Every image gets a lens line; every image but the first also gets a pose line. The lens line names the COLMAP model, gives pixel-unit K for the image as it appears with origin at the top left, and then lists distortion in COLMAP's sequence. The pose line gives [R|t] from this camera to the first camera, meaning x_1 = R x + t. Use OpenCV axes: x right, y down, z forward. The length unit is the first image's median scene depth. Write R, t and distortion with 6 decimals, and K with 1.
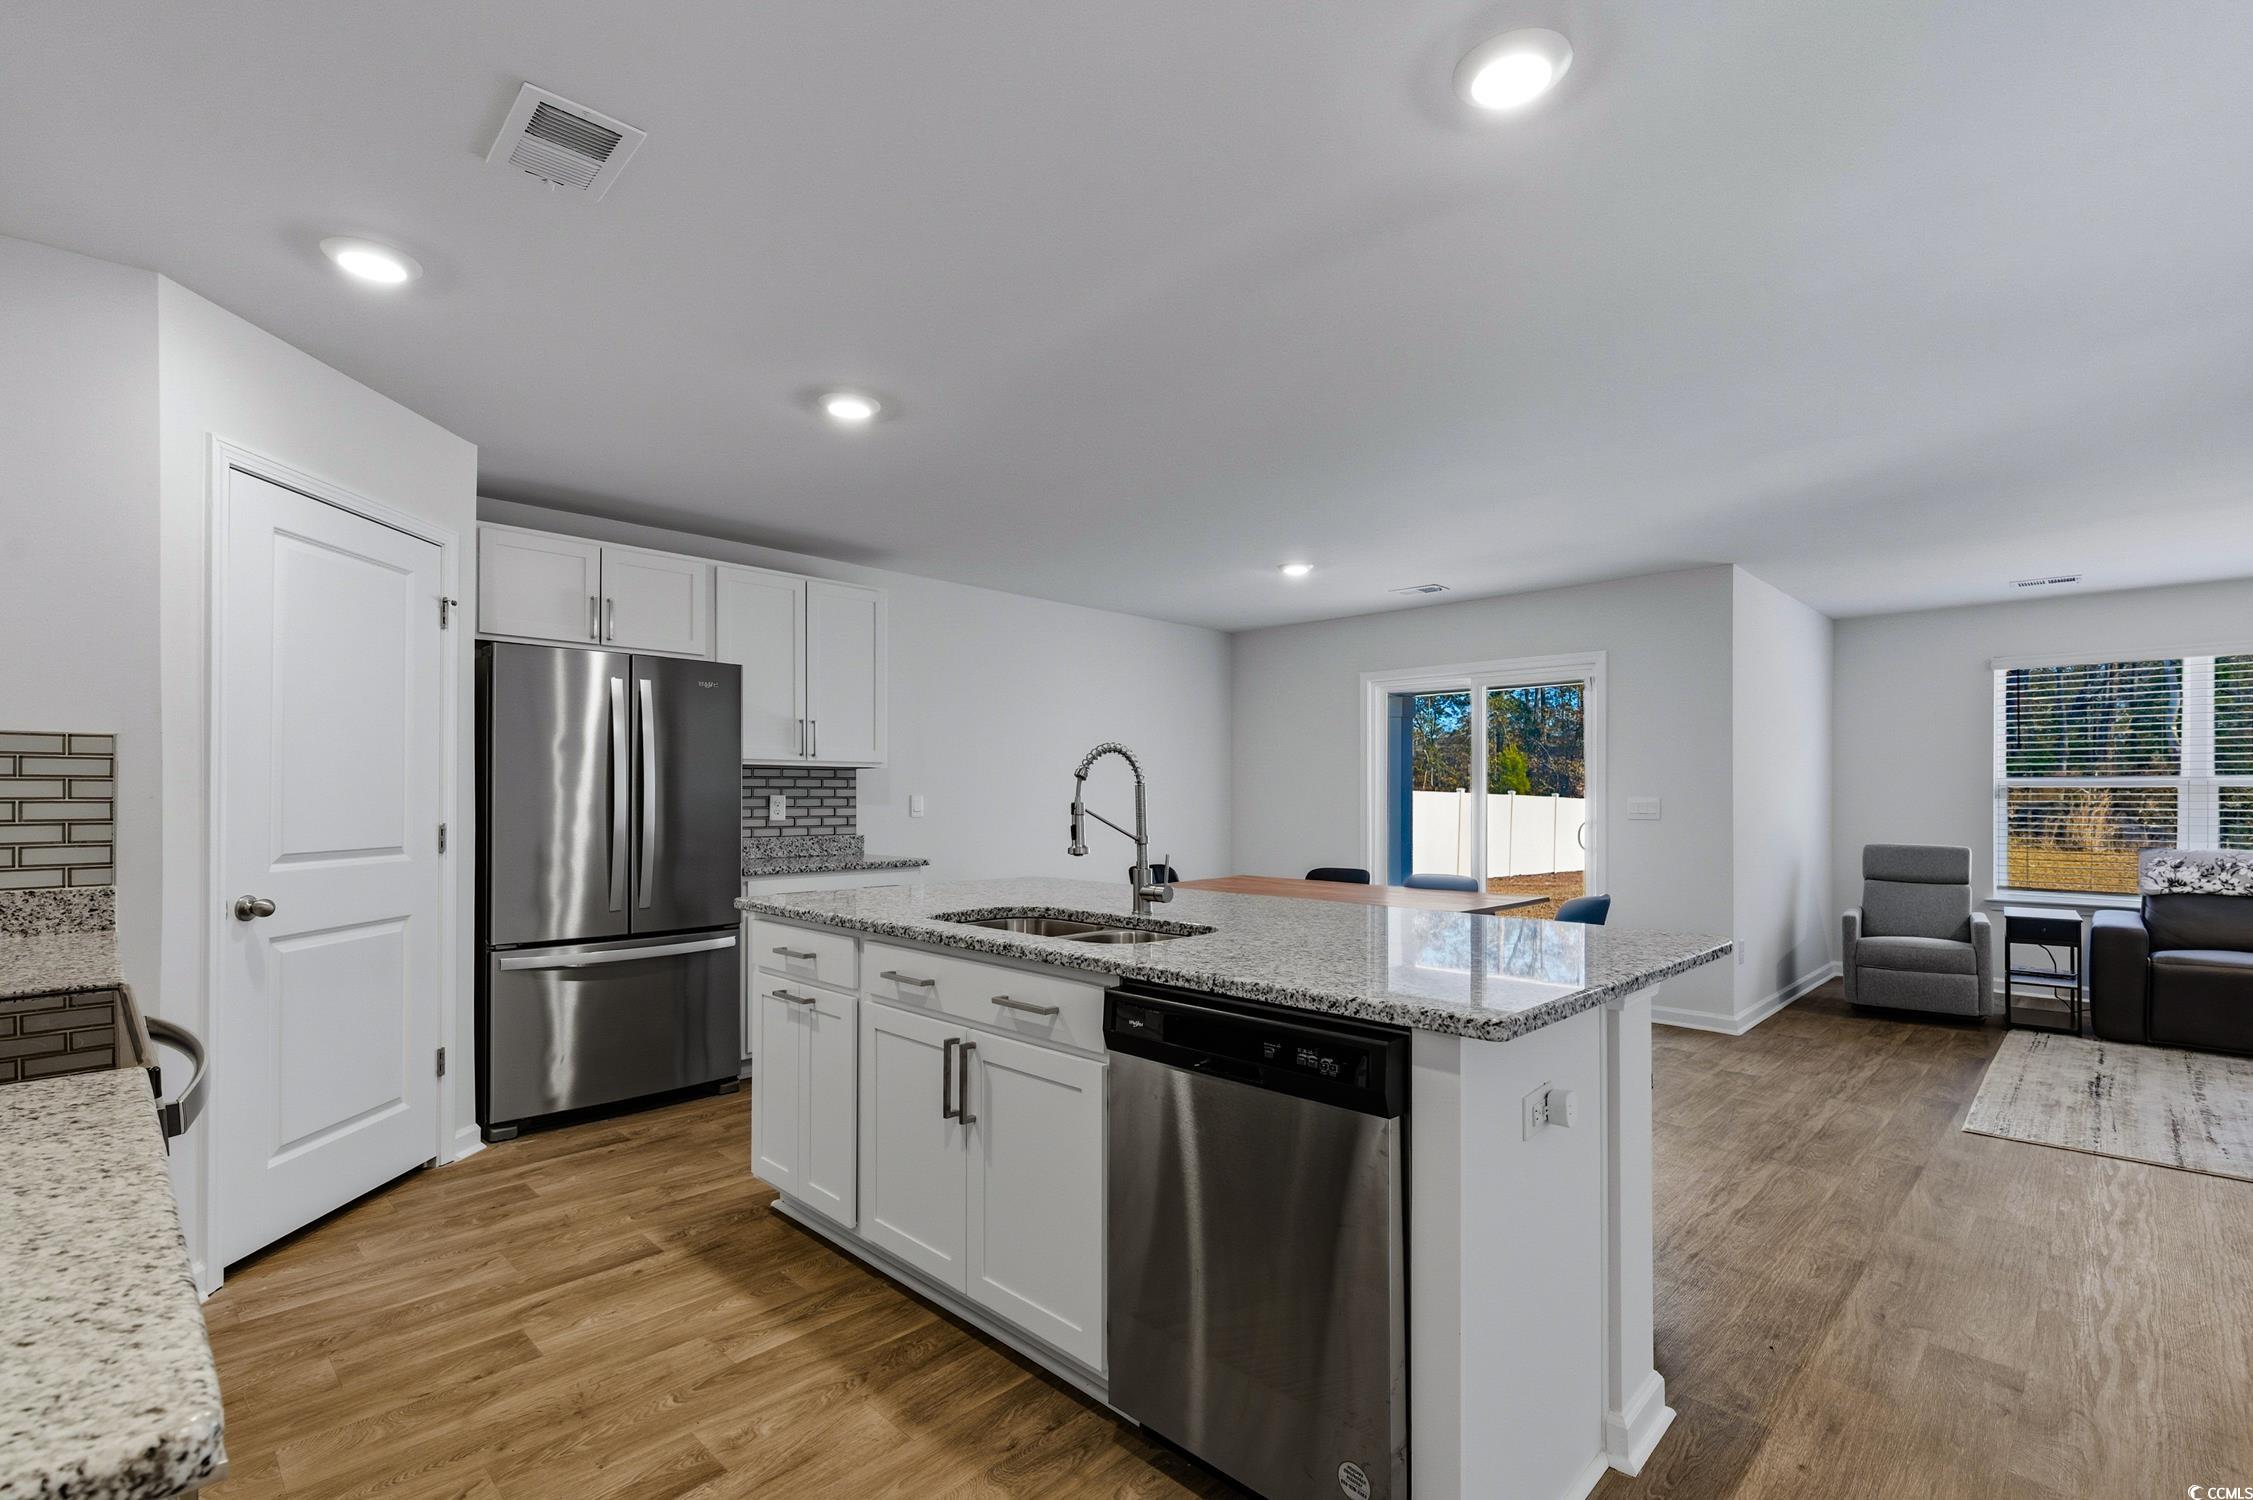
lens RADIAL K [[1014.9, 0, 1152.6], [0, 1014.9, 789.1], [0, 0, 1]] dist [0.004669, 0.000845]
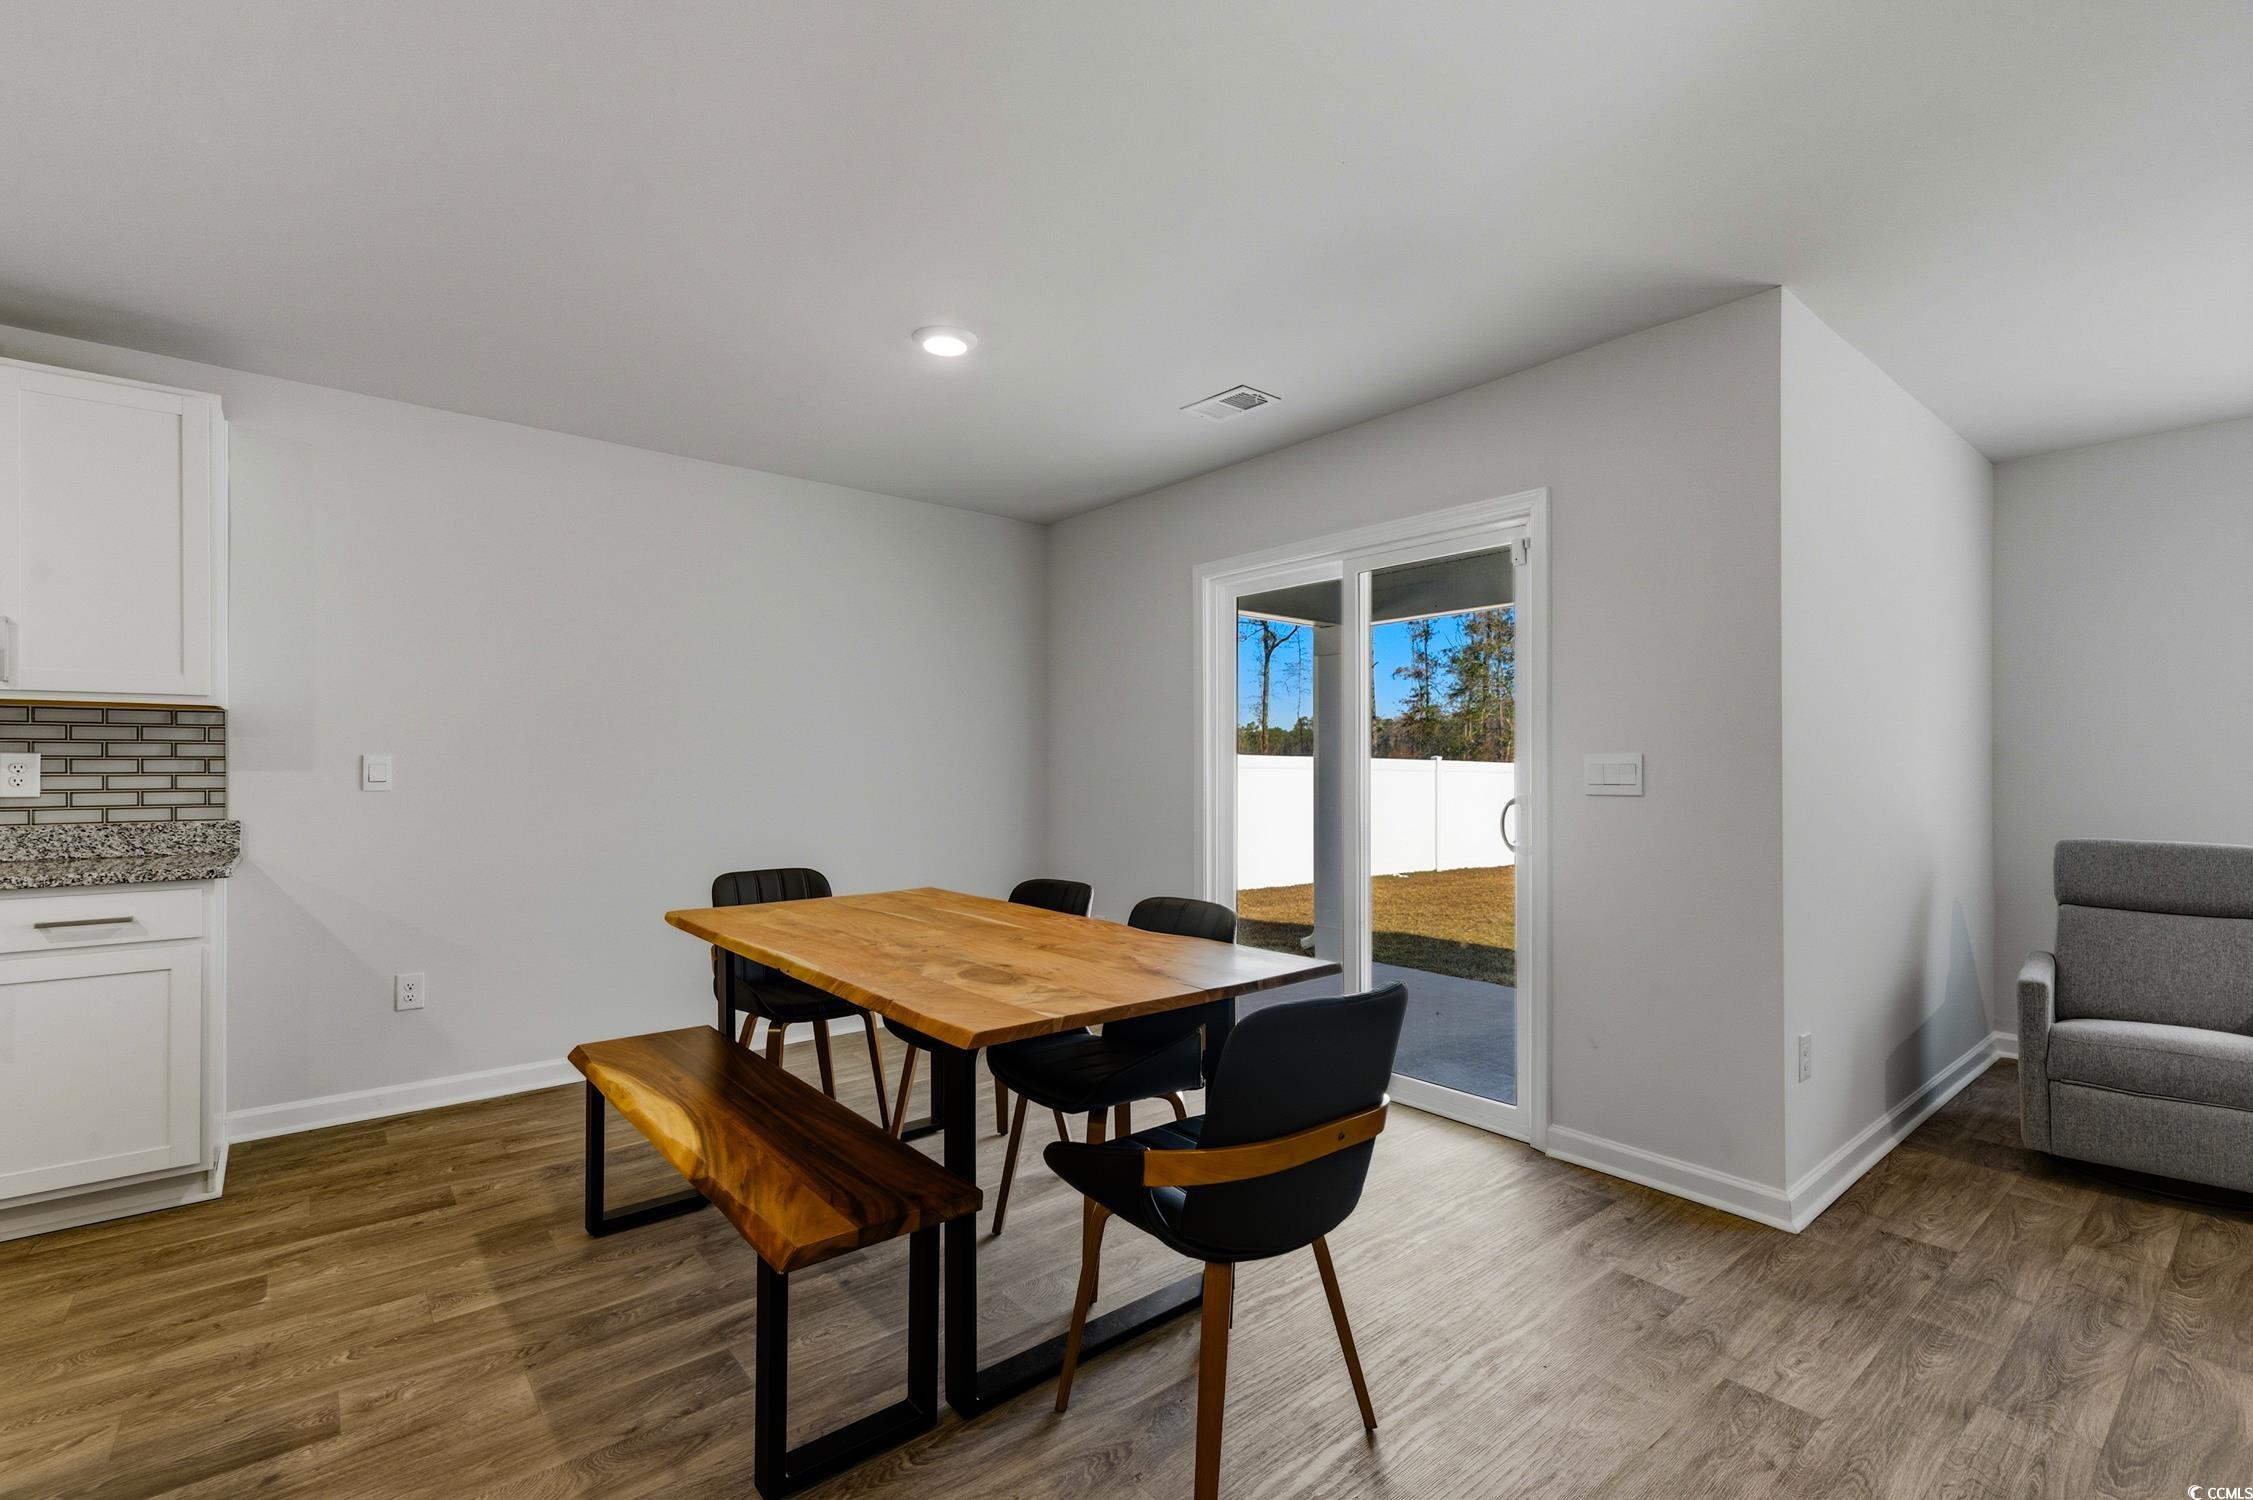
lens RADIAL K [[1014.9, 0, 1133.6], [0, 1014.9, 750.2], [0, 0, 1]] dist [0.004669, 0.000845]
pose [[0.994139, -0.003011, -0.108069, 0.287282], [0.002439, 0.999982, -0.005424, 0.007748], [0.108083, 0.005128, 0.994129, 0.435380]]
